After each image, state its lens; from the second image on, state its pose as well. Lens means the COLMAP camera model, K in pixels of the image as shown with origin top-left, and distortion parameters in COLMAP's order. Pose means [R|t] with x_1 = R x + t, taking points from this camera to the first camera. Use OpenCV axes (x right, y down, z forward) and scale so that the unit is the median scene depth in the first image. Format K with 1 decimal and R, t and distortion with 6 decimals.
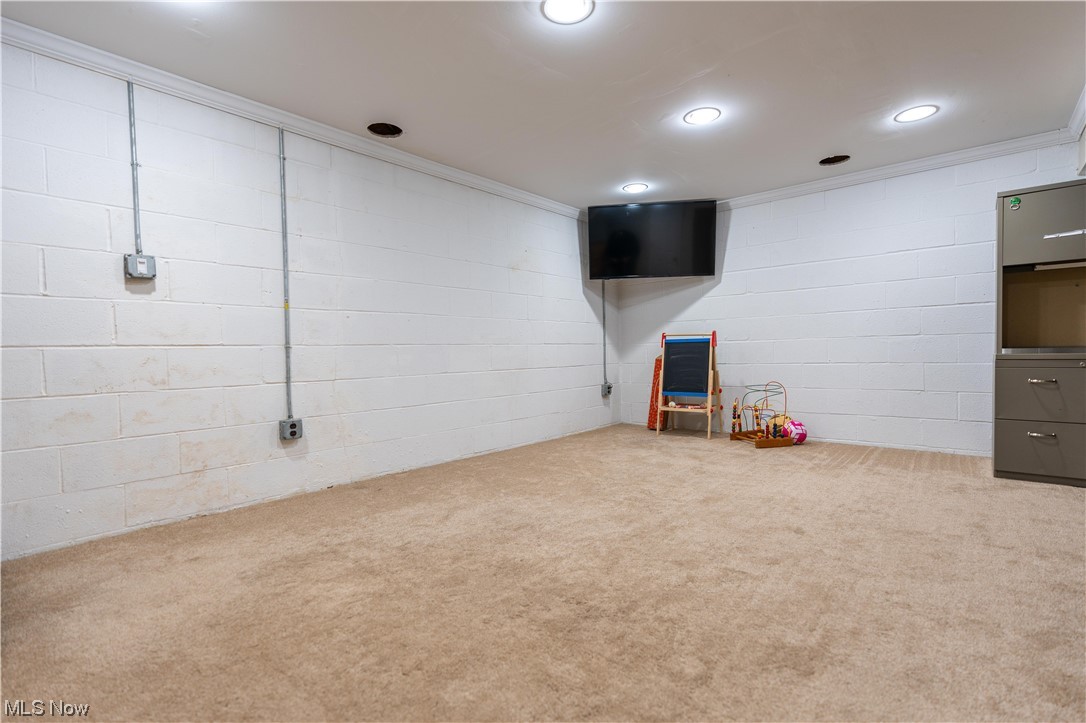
lens RADIAL K [[498.5, 0, 540.6], [0, 498.5, 369.6], [0, 0, 1]] dist [-0.005457, -0.000941]
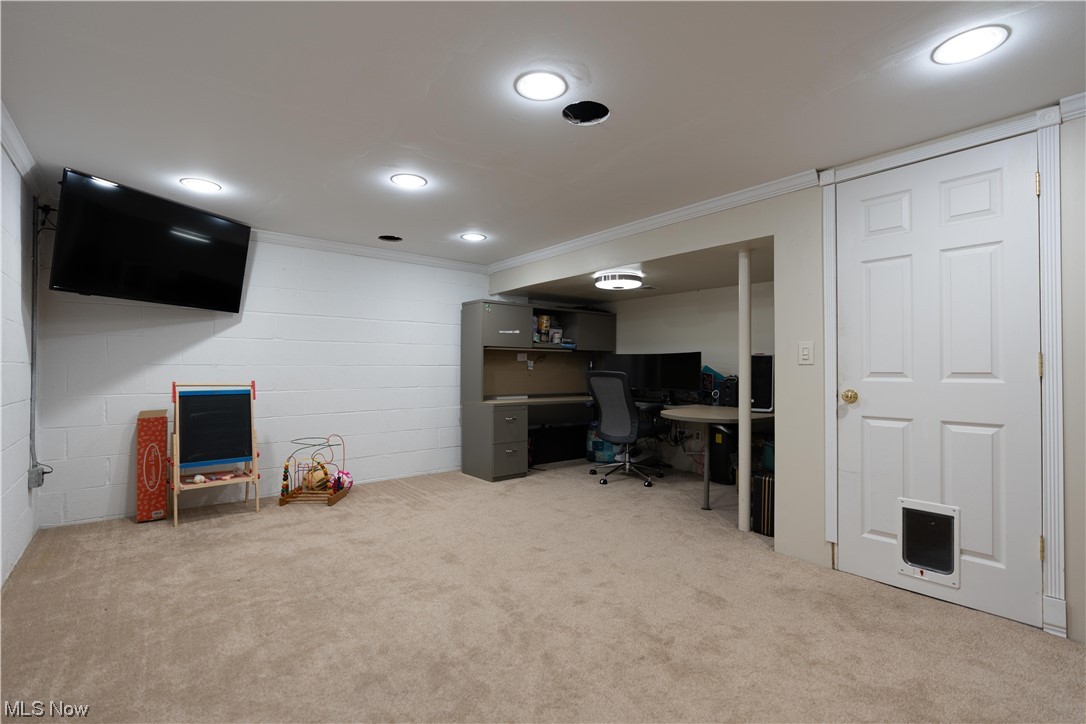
lens RADIAL K [[498.5, 0, 549.0], [0, 498.5, 364.1], [0, 0, 1]] dist [-0.005457, -0.000941]
pose [[0.160120, 0.031543, 0.986593, -0.450165], [0.029580, 0.998887, -0.036737, -0.067321], [-0.986654, 0.035066, 0.159008, 0.415699]]
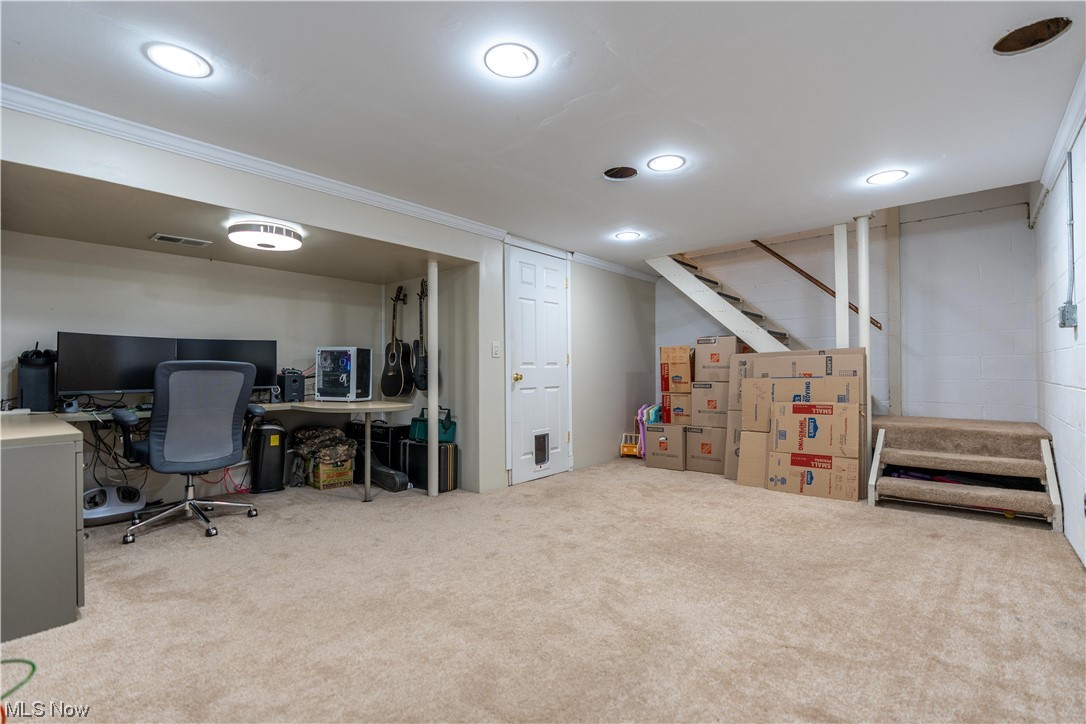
lens RADIAL K [[498.5, 0, 552.2], [0, 498.5, 362.6], [0, 0, 1]] dist [-0.005457, -0.000941]
pose [[-0.999578, 0.019643, -0.021382, 0.215896], [0.019004, 0.999378, 0.029692, -0.100310], [0.021952, 0.029273, -0.999330, 1.229798]]
